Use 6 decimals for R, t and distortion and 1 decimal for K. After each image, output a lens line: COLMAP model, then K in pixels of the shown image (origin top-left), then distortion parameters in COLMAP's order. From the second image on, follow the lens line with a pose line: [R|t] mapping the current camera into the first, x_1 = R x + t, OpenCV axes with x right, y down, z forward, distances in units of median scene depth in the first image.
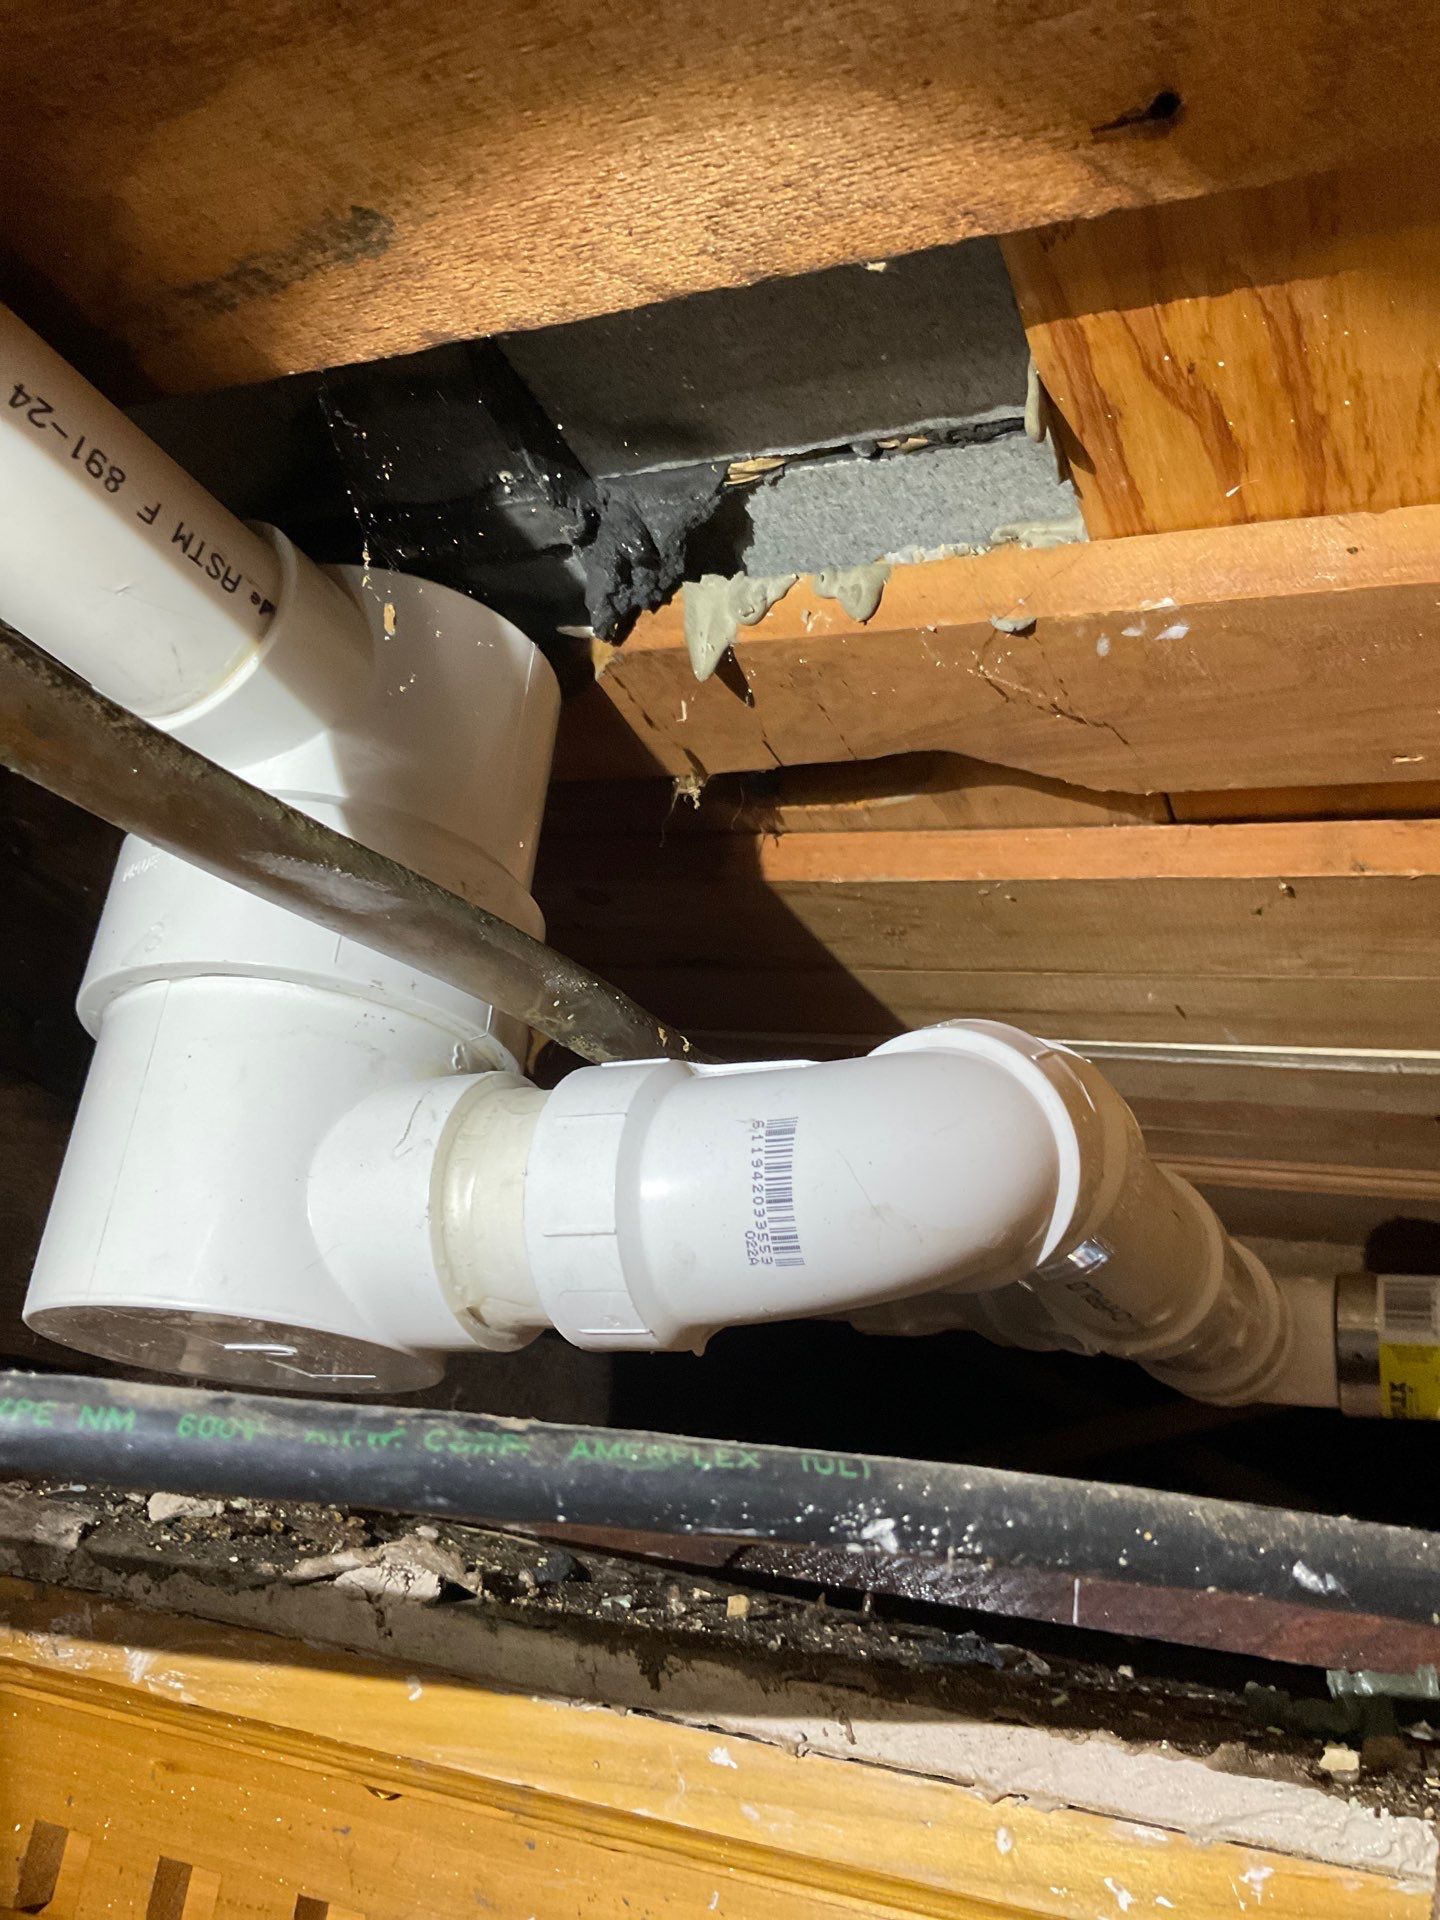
lens RADIAL K [[1609.6, 0, 723.9], [0, 1609.6, 947.8], [0, 0, 1]] dist [0.101088, -0.200109]
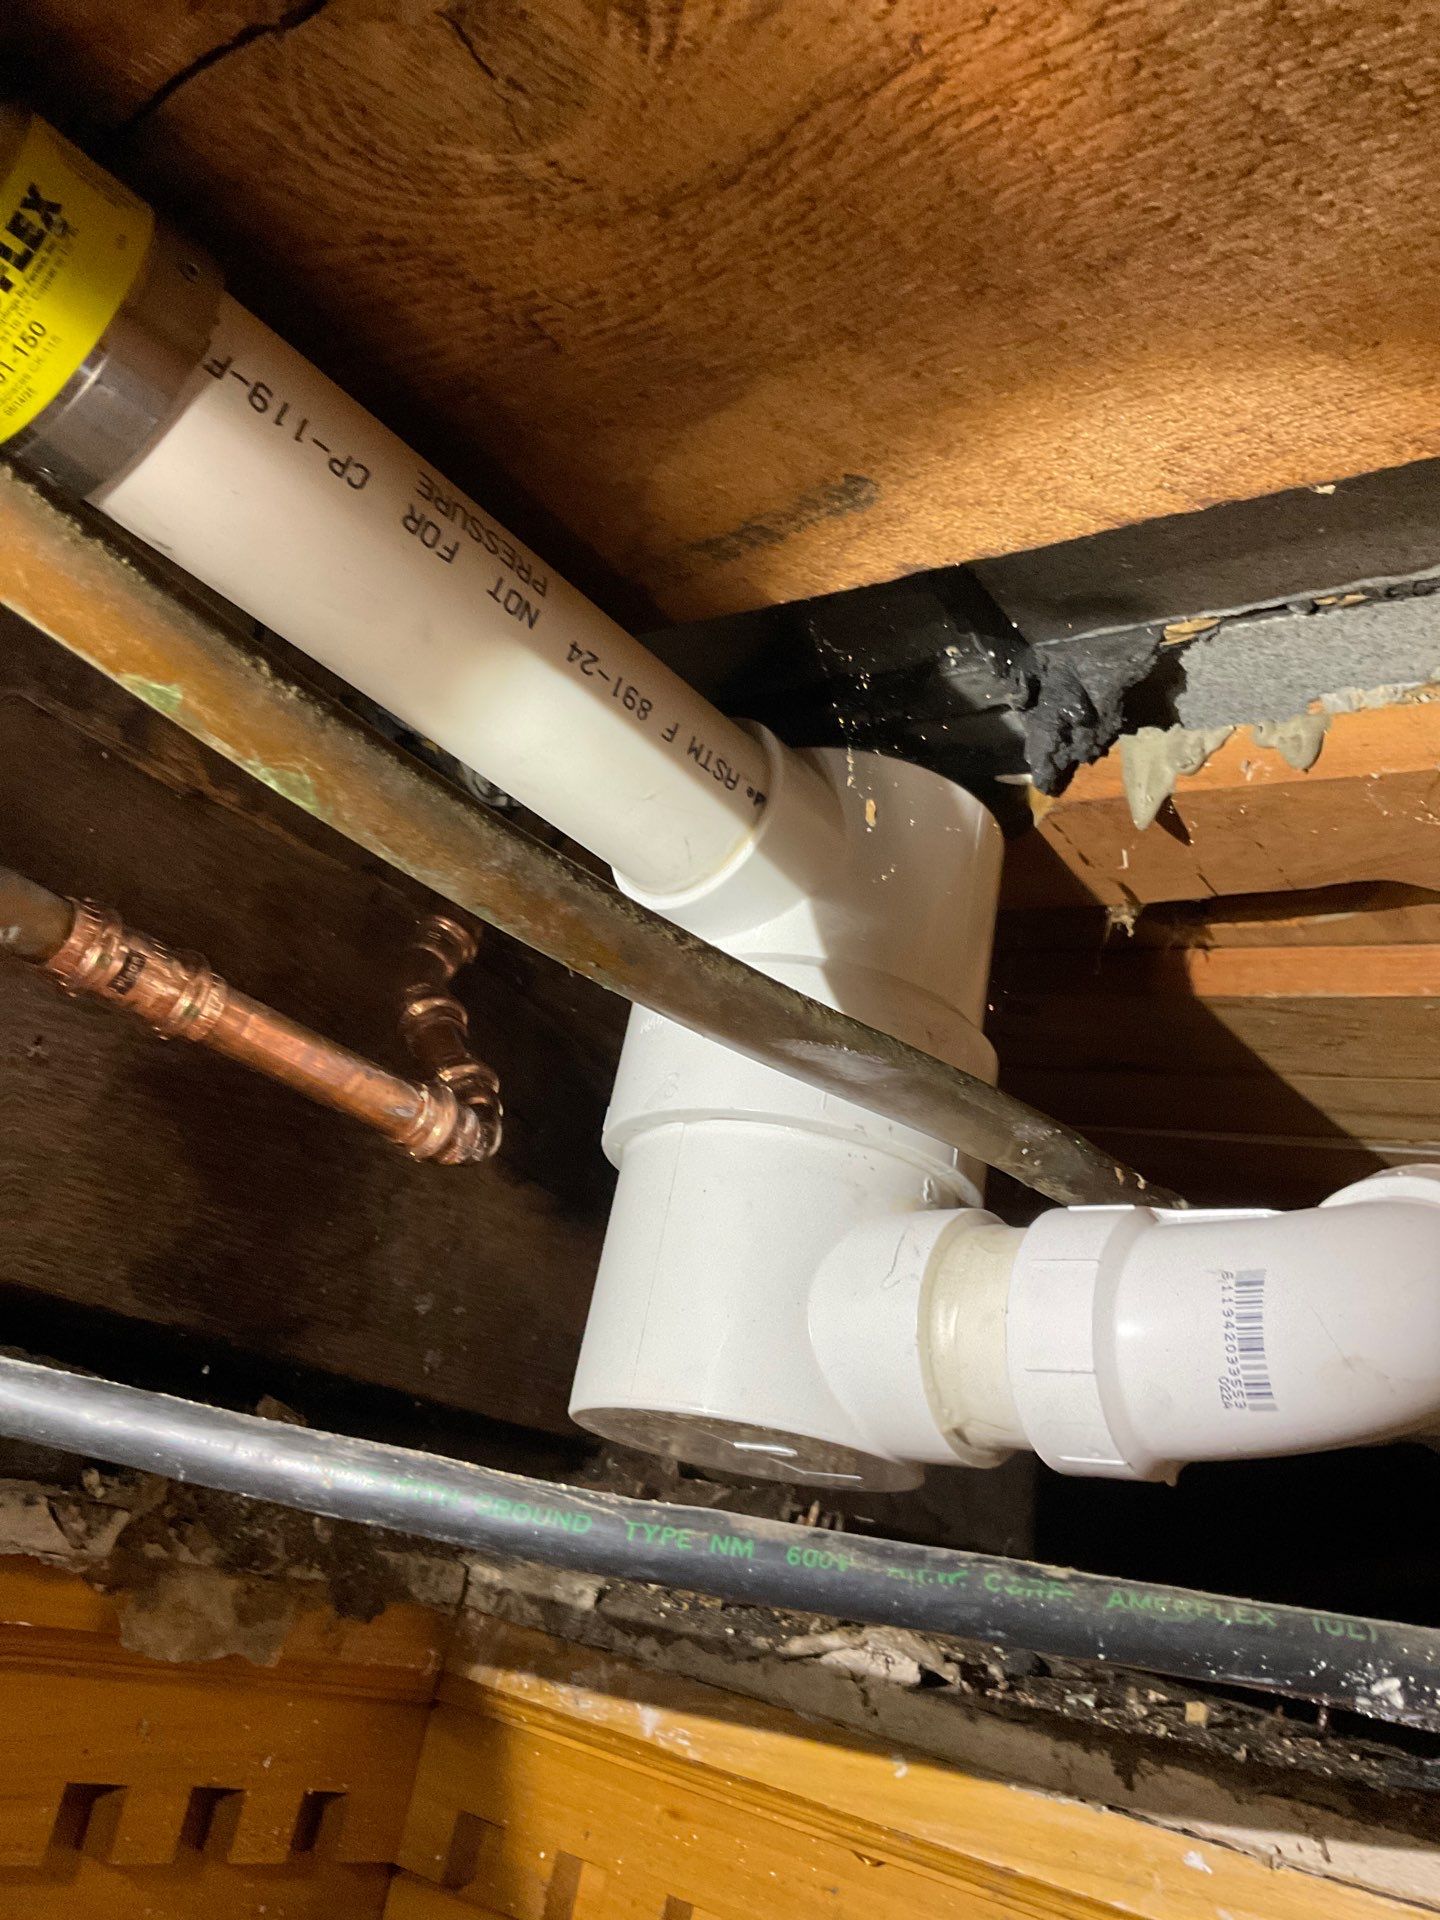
lens RADIAL K [[1609.6, 0, 723.9], [0, 1609.6, 947.8], [0, 0, 1]] dist [0.101088, -0.200109]
pose [[0.972408, -0.020353, -0.232399, -0.043441], [0.012879, 0.999351, -0.033633, -0.068605], [0.232932, 0.029712, 0.972039, -0.124389]]
